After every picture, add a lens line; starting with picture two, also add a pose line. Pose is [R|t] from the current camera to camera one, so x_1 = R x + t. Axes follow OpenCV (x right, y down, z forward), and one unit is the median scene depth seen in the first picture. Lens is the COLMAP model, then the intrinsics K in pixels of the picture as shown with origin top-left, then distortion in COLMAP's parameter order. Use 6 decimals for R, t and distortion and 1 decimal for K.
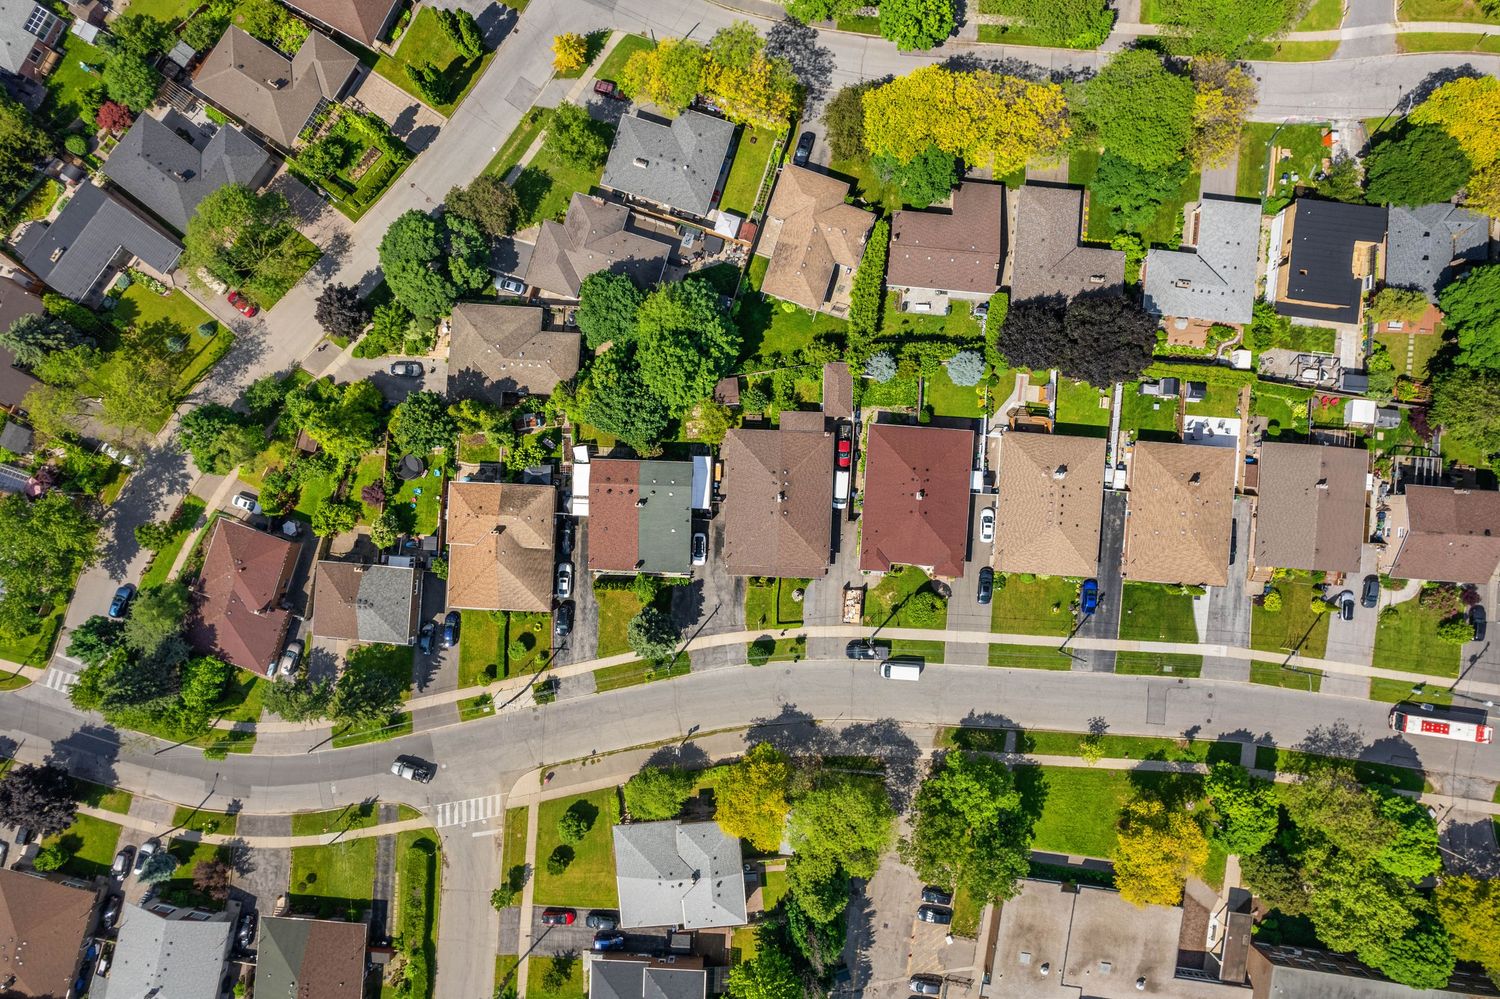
lens RADIAL K [[963.8, 0, 757.0], [0, 963.8, 502.2], [0, 0, 1]] dist [-0.070925, 0.066761]
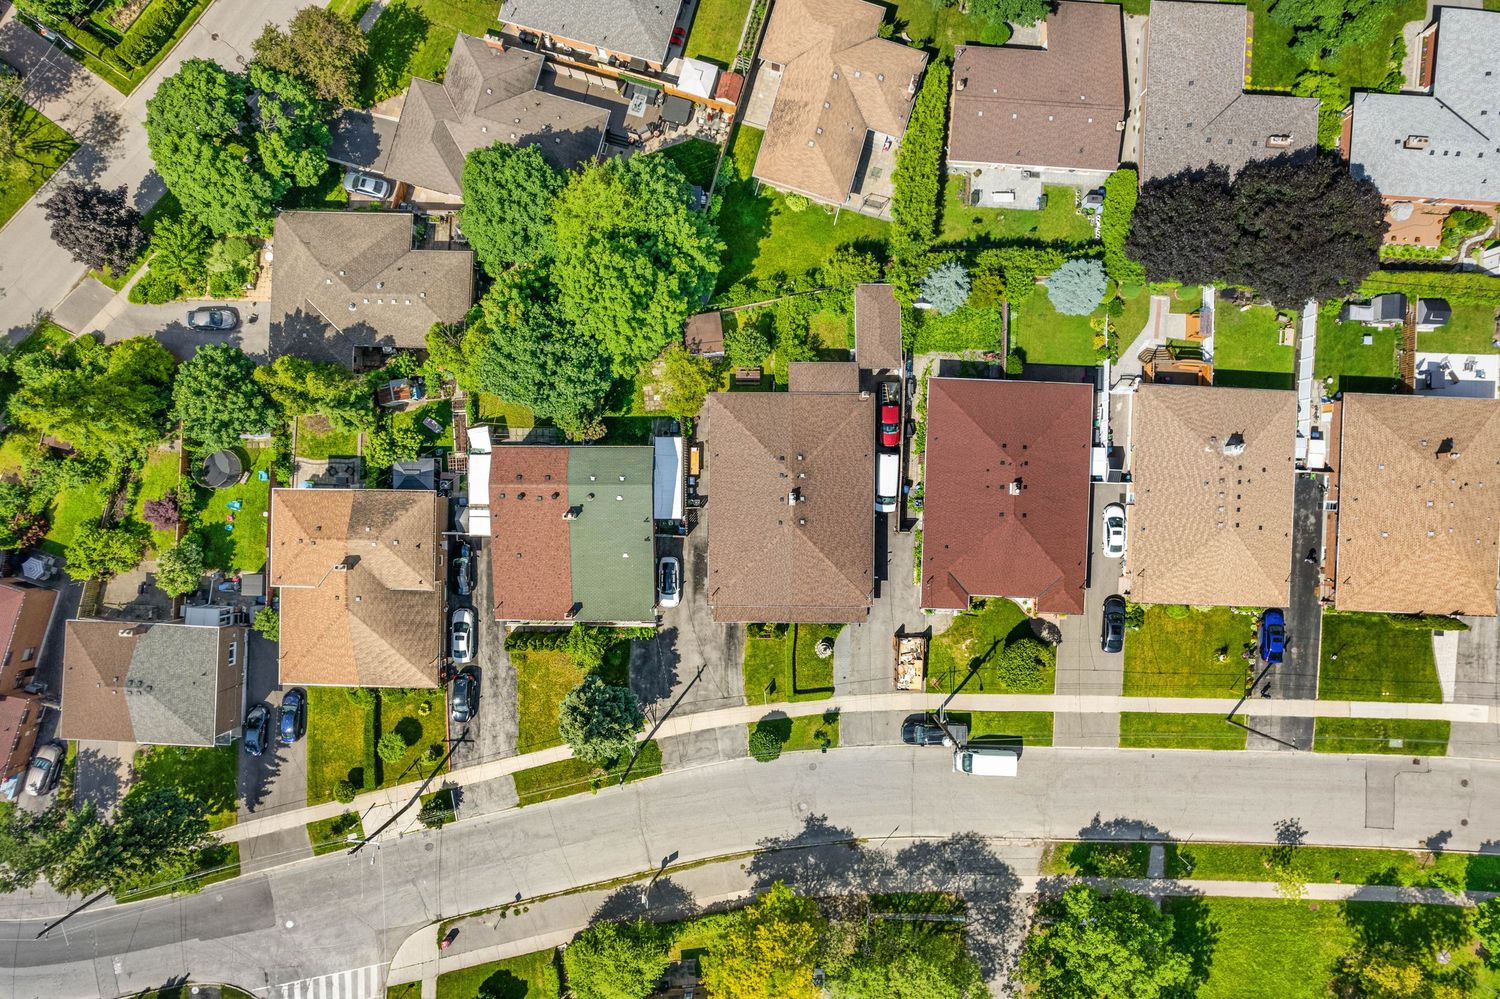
lens RADIAL K [[963.8, 0, 757.0], [0, 963.8, 502.2], [0, 0, 1]] dist [-0.070925, 0.066761]
pose [[0.999538, -0.030385, -0.000521, 0.000676], [0.030386, 0.999536, 0.002232, -0.004047], [0.000453, -0.002247, 0.999997, 0.356142]]
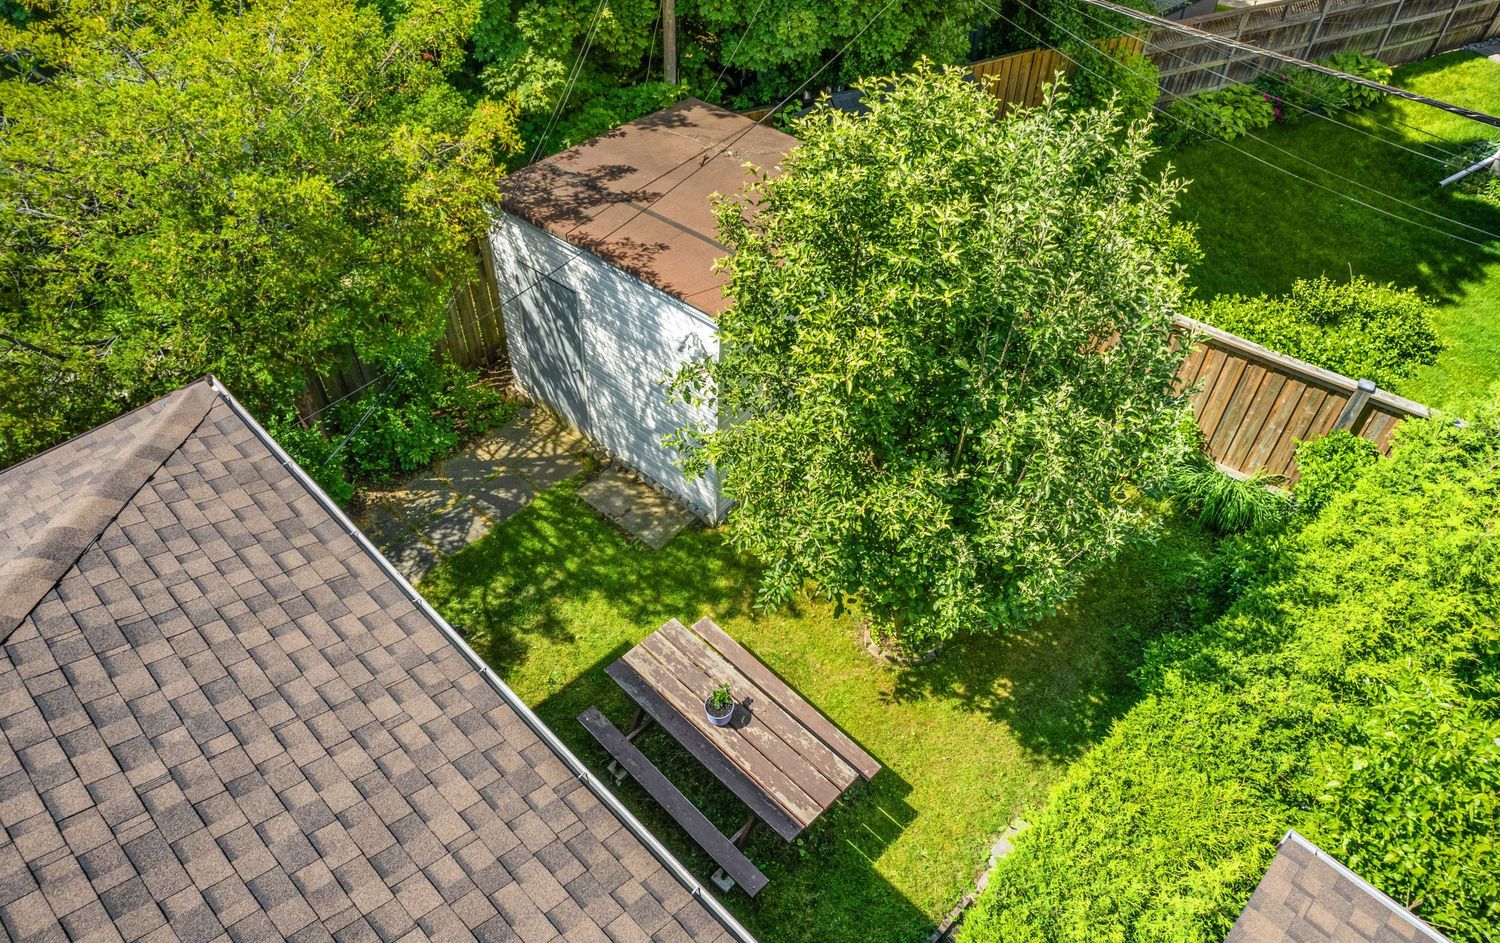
lens RADIAL K [[1025.8, 0, 750.0], [0, 1025.8, 471.5], [0, 0, 1]] dist [0.000070, -0.000291]
pose [[0.734187, 0.517104, -0.439970, 0.017368], [-0.677320, 0.512991, -0.527331, -0.062541], [-0.046985, 0.685160, 0.726876, 0.937145]]
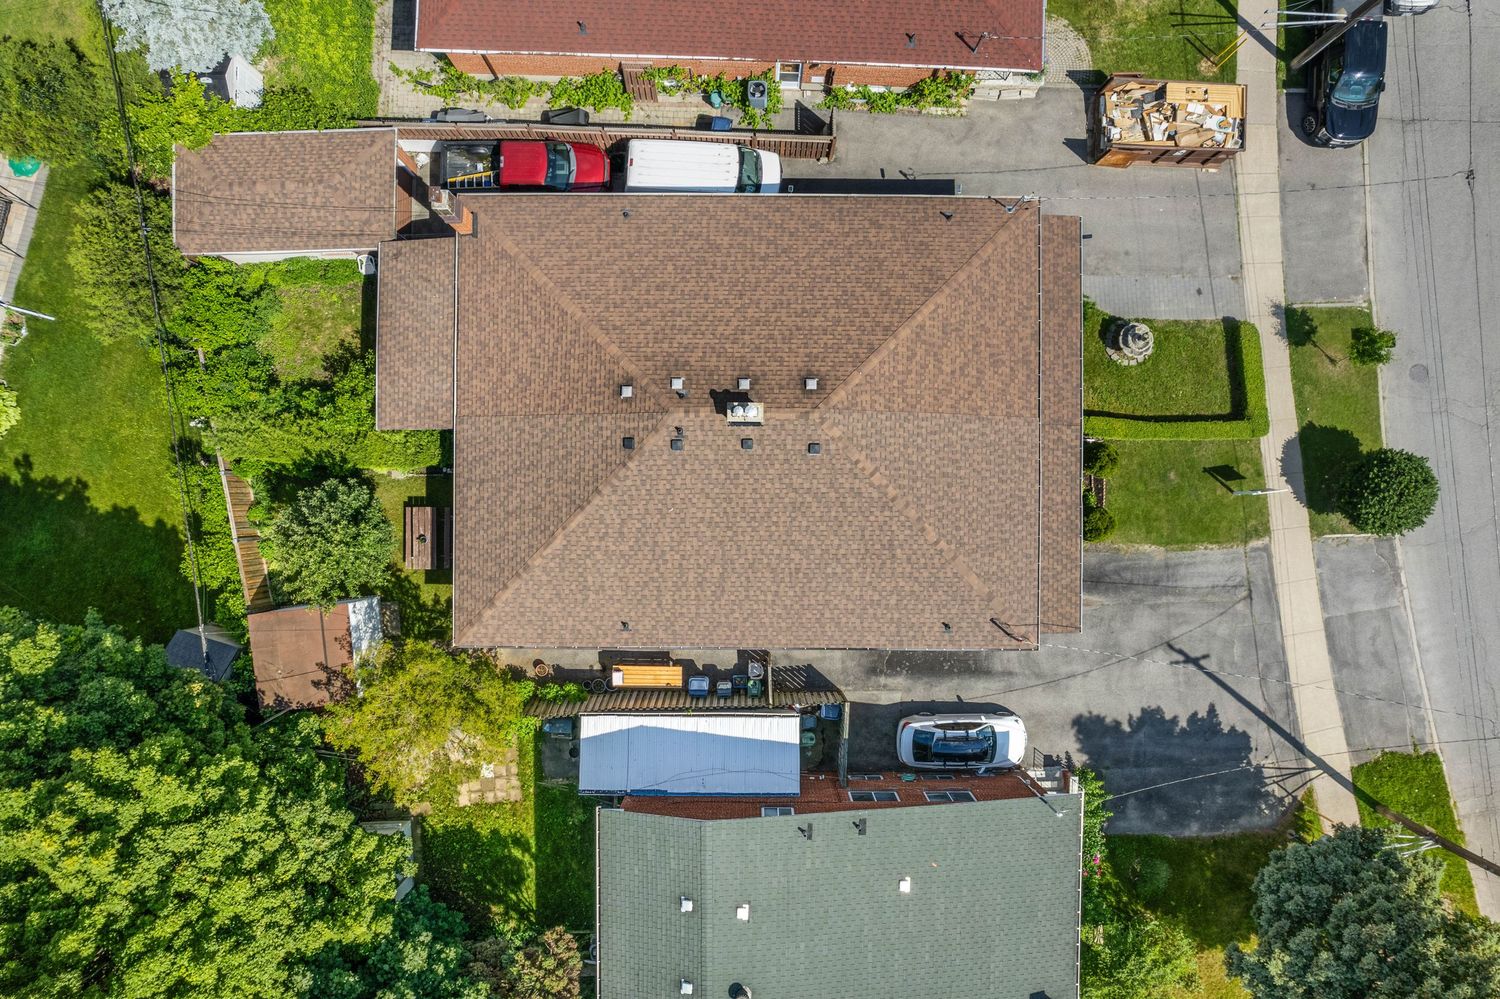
lens RADIAL K [[963.8, 0, 757.0], [0, 963.8, 502.2], [0, 0, 1]] dist [-0.070925, 0.066761]
pose [[-0.031050, -0.999506, 0.004764, 0.002221], [0.999513, -0.031035, 0.003202, -0.002731], [-0.003053, 0.004861, 0.999984, 0.749878]]
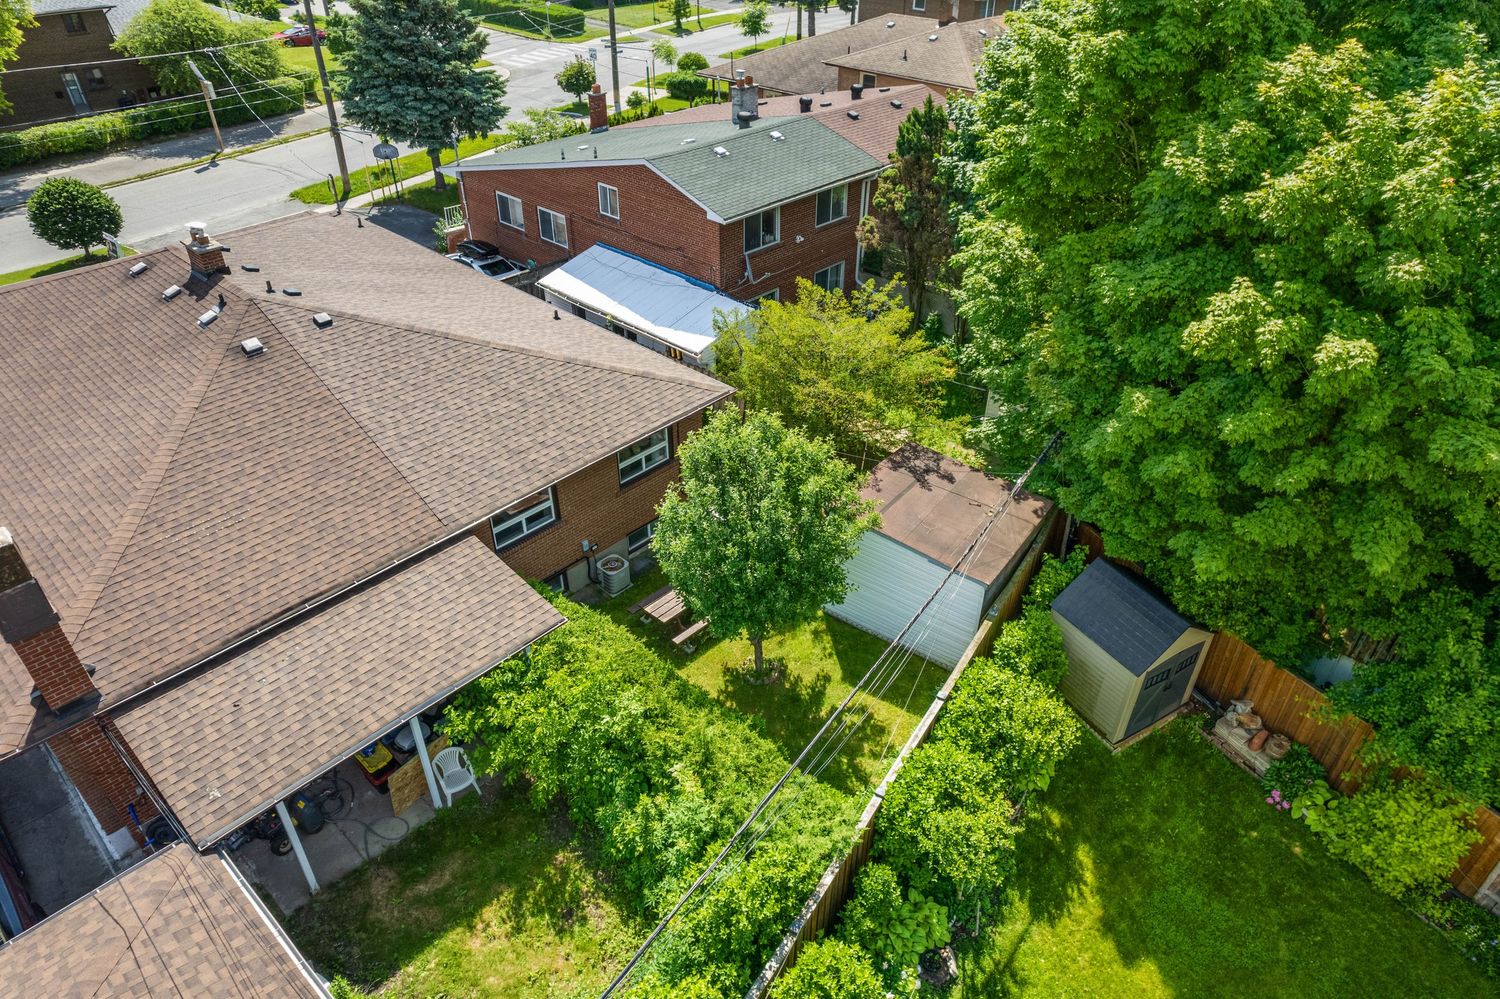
lens RADIAL K [[963.8, 0, 757.0], [0, 963.8, 502.2], [0, 0, 1]] dist [-0.070925, 0.066761]
pose [[-0.659199, 0.433939, -0.614129, 0.074462], [-0.751948, -0.386537, 0.534007, -0.167642], [-0.005657, 0.813810, 0.581104, 0.896896]]
